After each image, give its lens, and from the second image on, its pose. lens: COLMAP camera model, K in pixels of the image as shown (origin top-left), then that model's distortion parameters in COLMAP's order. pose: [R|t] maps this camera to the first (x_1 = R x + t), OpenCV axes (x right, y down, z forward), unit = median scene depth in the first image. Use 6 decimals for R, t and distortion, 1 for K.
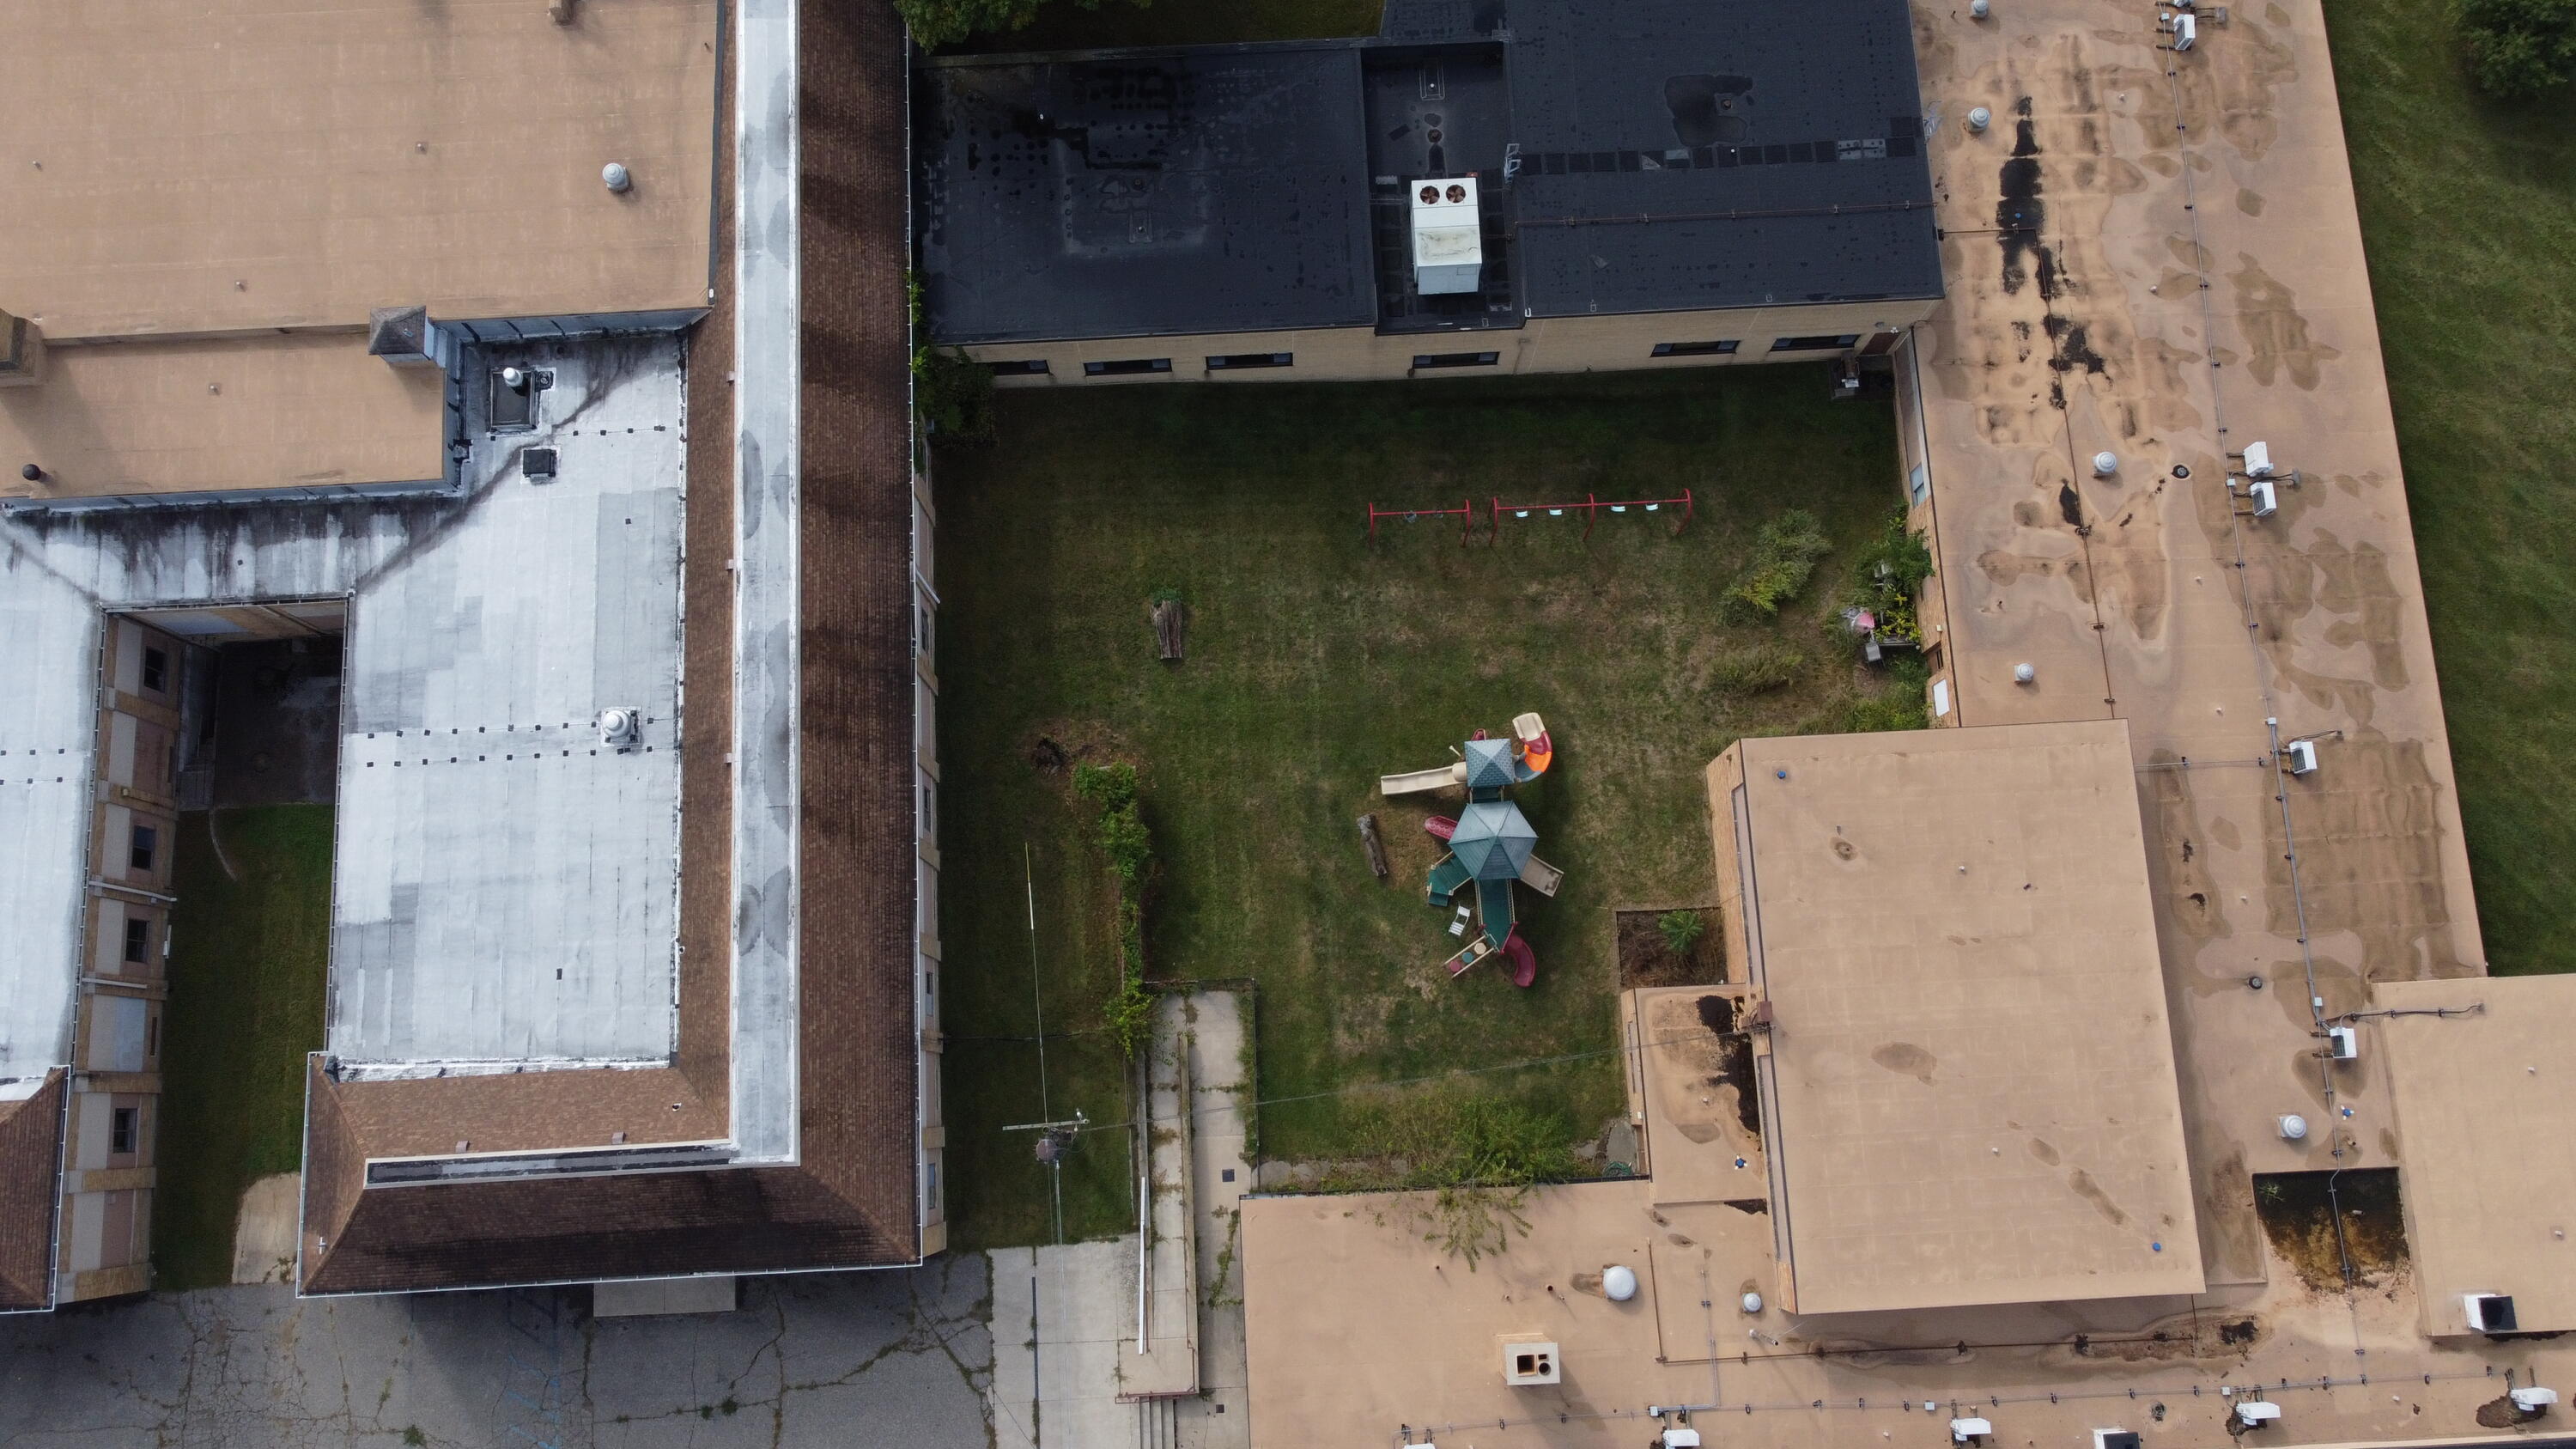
lens RADIAL K [[1948.0, 0, 1277.4], [0, 1948.0, 734.1], [0, 0, 1]] dist [0.001368, -0.005281]
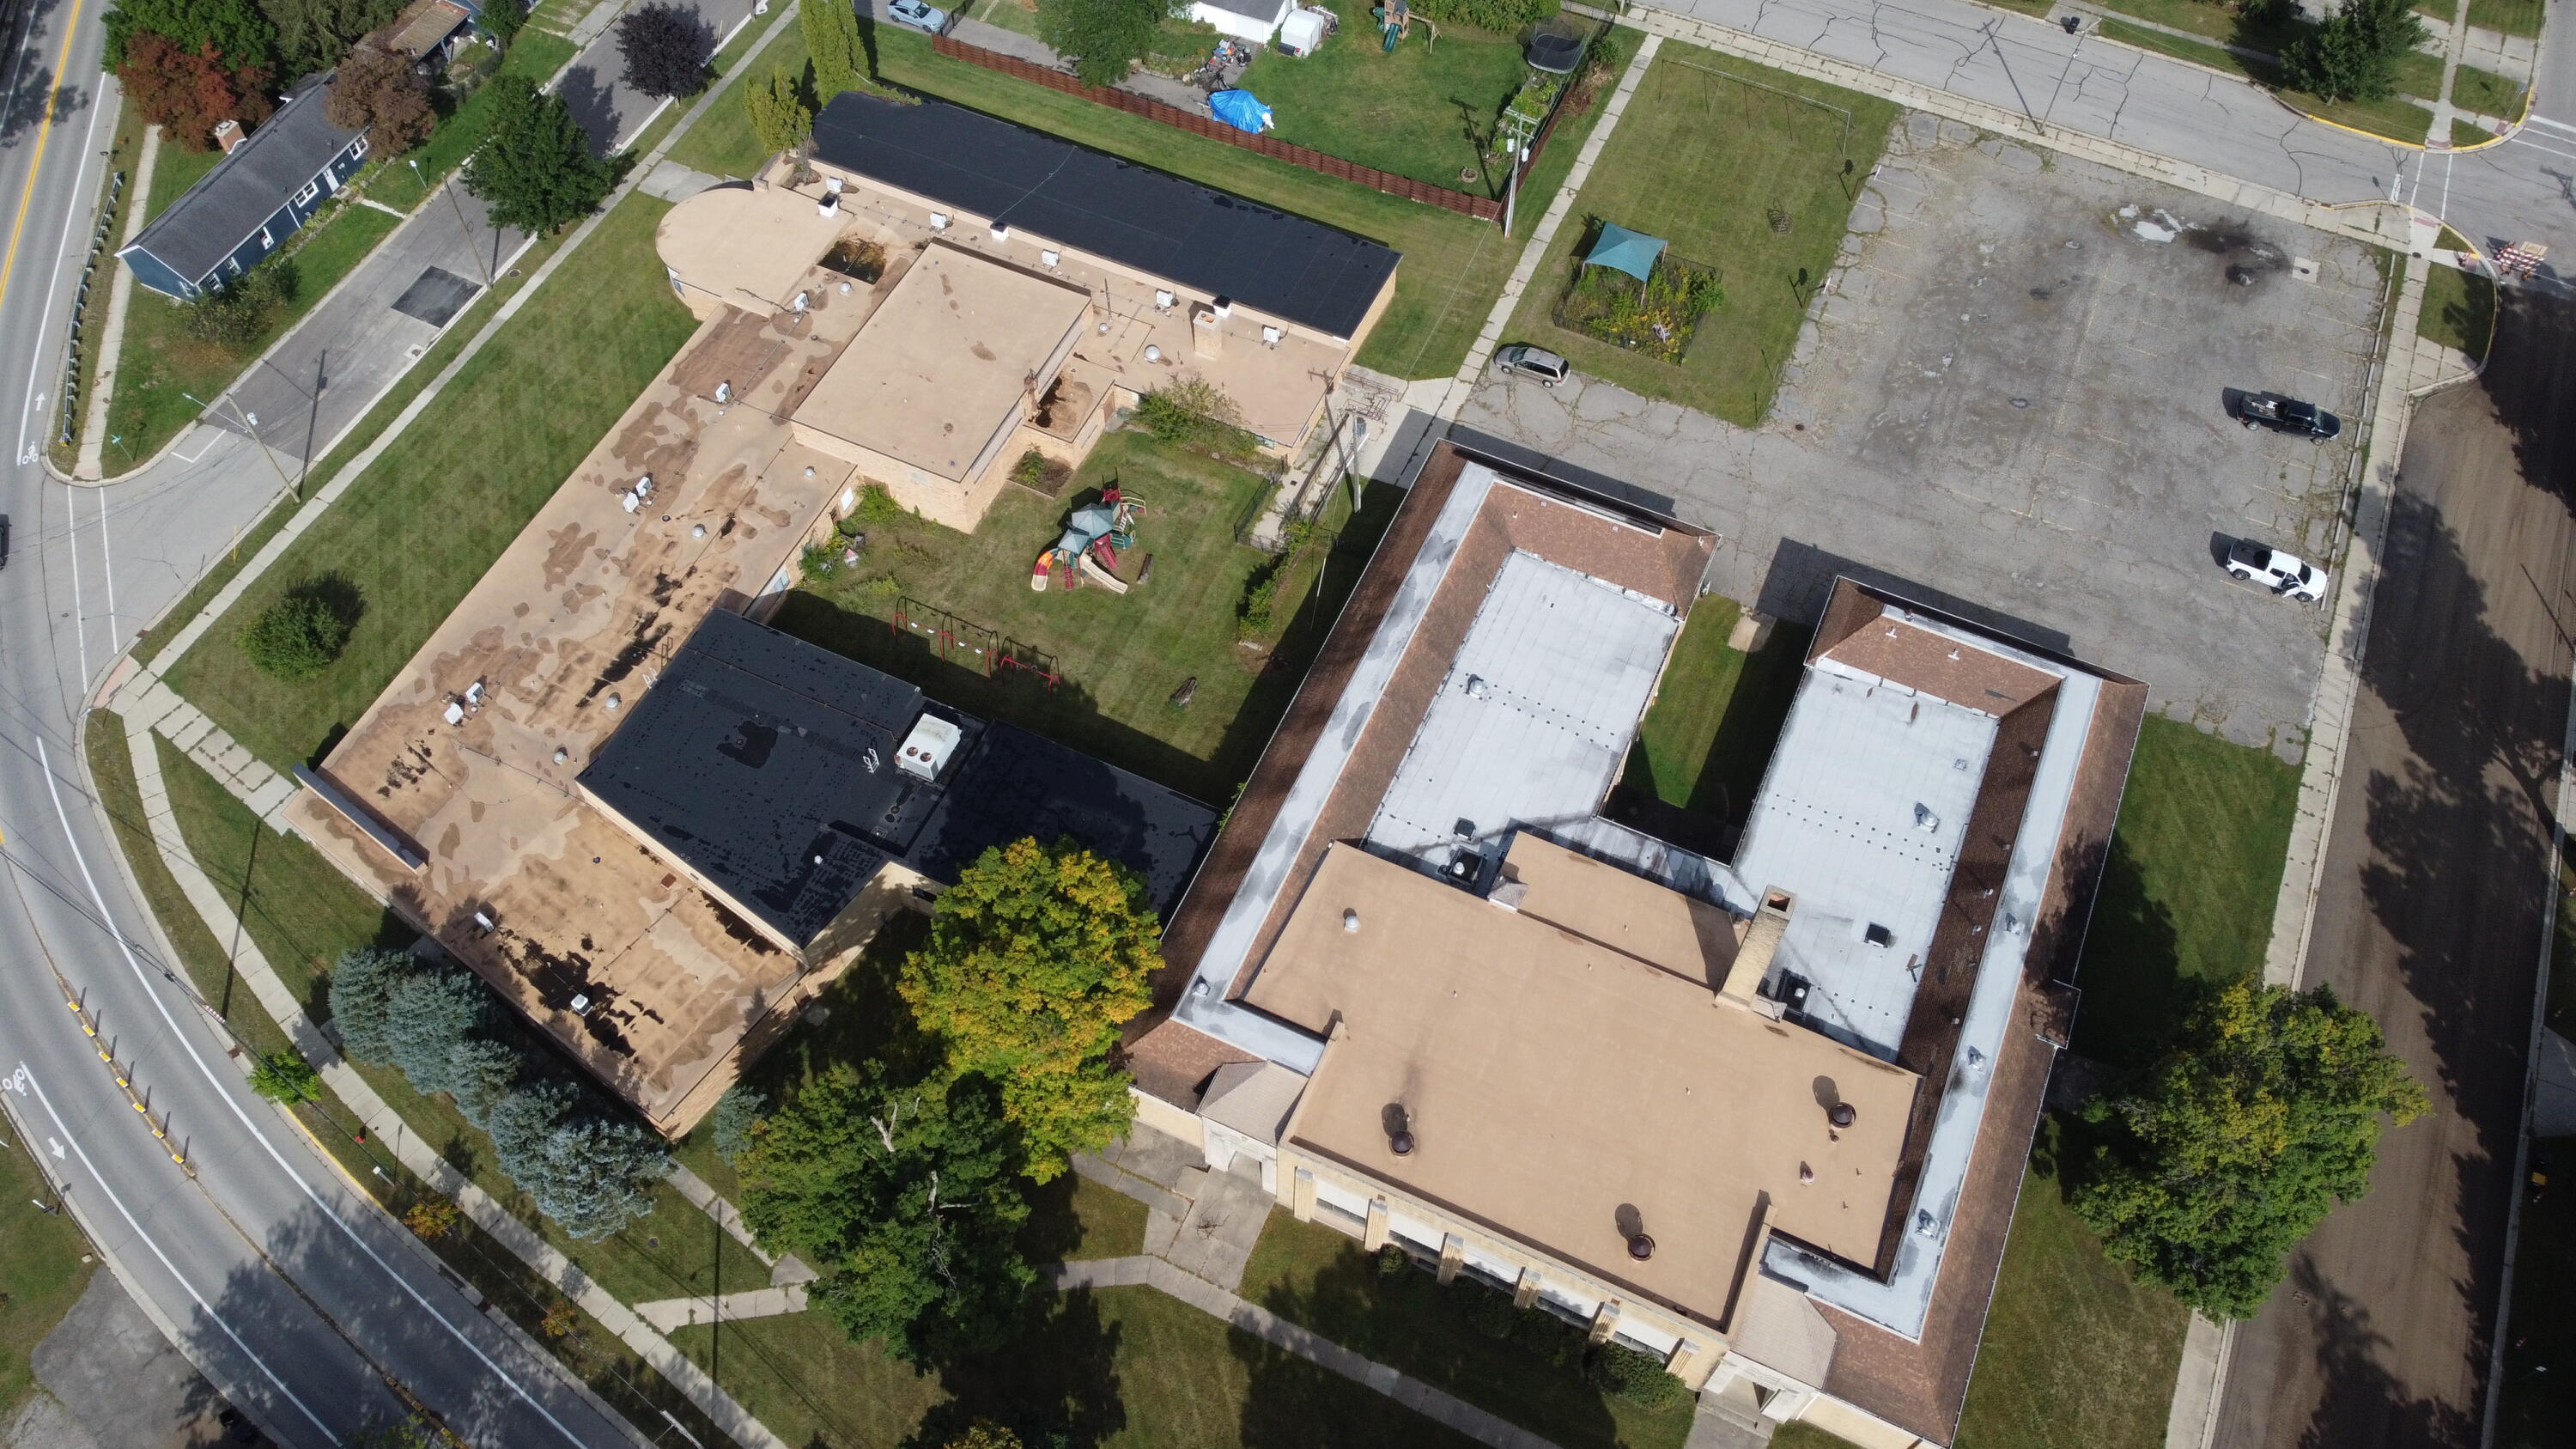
lens RADIAL K [[1948.0, 0, 1285.1], [0, 1948.0, 716.7], [0, 0, 1]] dist [0.001368, -0.005281]
pose [[-0.887113, -0.388164, 0.249719, -0.623480], [0.451146, -0.614996, 0.646720, -1.243060], [-0.097457, 0.686373, 0.720690, -0.274861]]
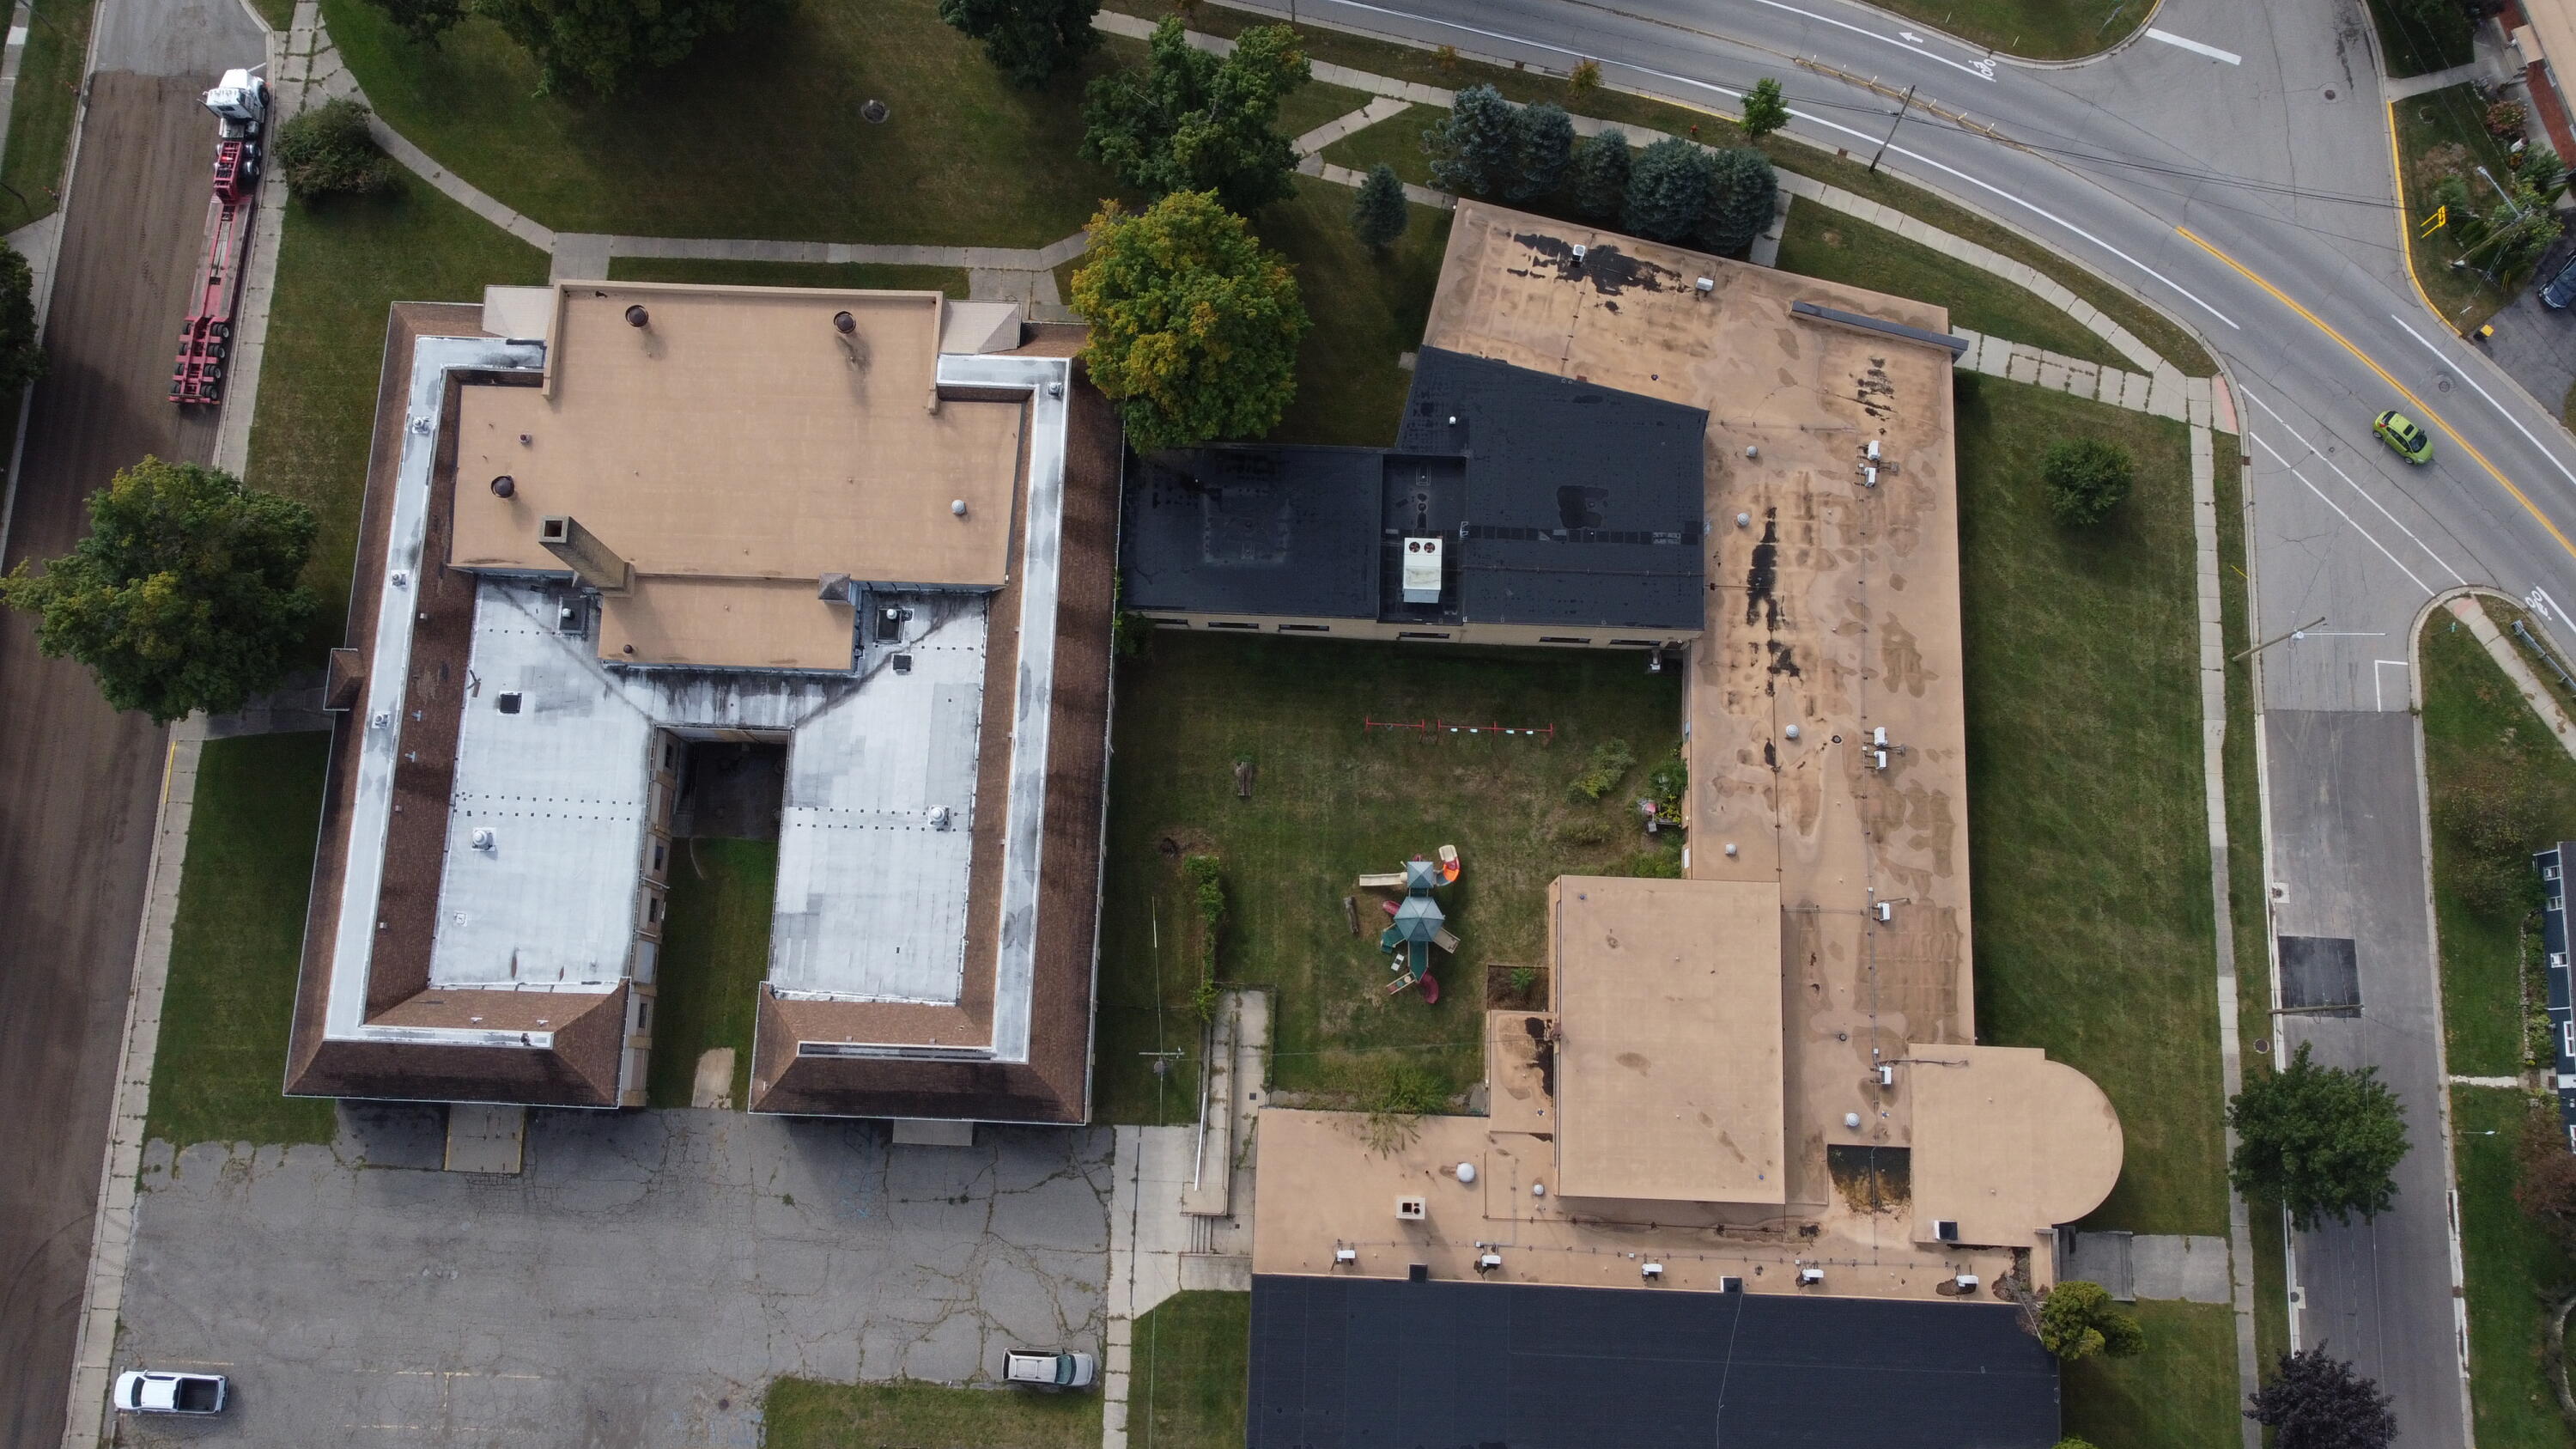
lens RADIAL K [[1948.0, 0, 1270.8], [0, 1948.0, 736.8], [0, 0, 1]] dist [0.001368, -0.005281]
pose [[0.996250, 0.084083, -0.020416, -0.000474], [-0.084087, 0.996458, 0.000698, -0.101025], [0.020403, 0.001021, 0.999791, -0.773301]]
